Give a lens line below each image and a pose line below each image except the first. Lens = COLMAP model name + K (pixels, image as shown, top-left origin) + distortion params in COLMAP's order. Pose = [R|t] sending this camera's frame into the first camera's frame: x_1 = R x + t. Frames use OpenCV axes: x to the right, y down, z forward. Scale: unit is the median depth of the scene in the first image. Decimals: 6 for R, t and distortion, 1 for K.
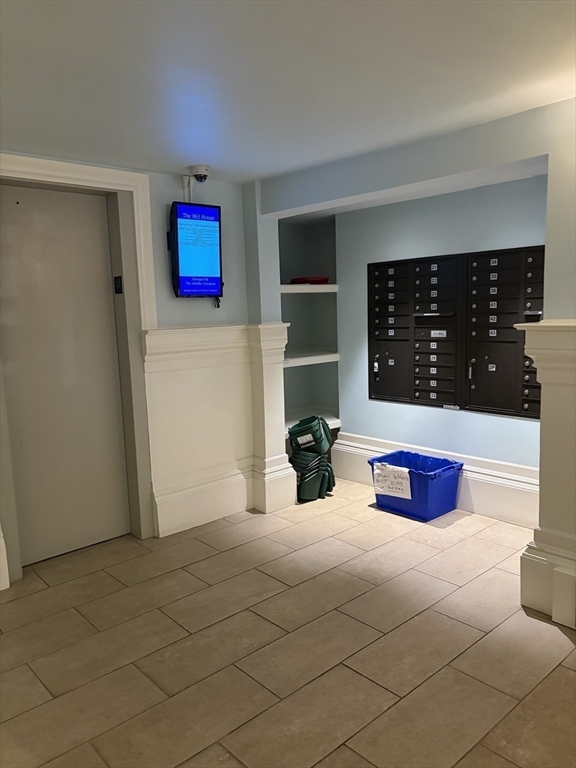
lens RADIAL K [[576.2, 0, 289.2], [0, 576.2, 386.5], [0, 0, 1]] dist [0.048409, -0.057251]
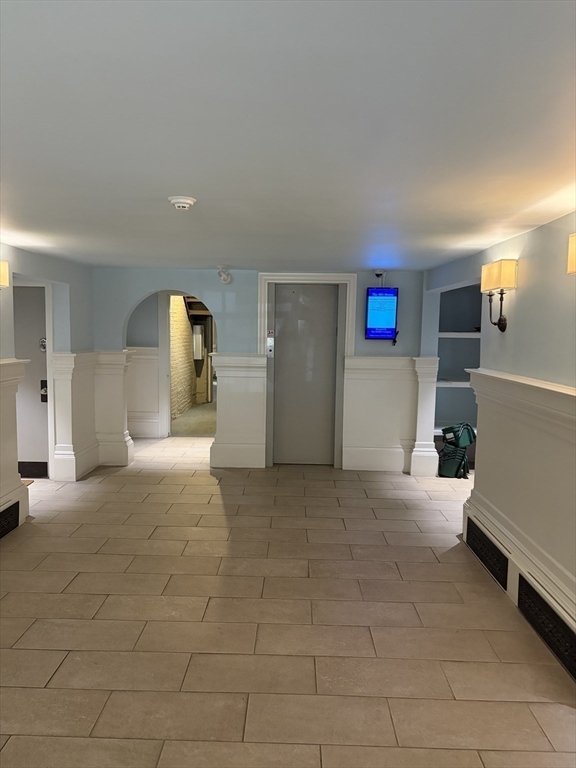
lens RADIAL K [[576.2, 0, 287.0], [0, 576.2, 383.3], [0, 0, 1]] dist [0.048409, -0.057251]
pose [[0.724678, 0.102833, -0.681371, 0.820258], [-0.130152, 0.991431, 0.011203, -0.006032], [0.676685, 0.080563, 0.731852, -0.444649]]
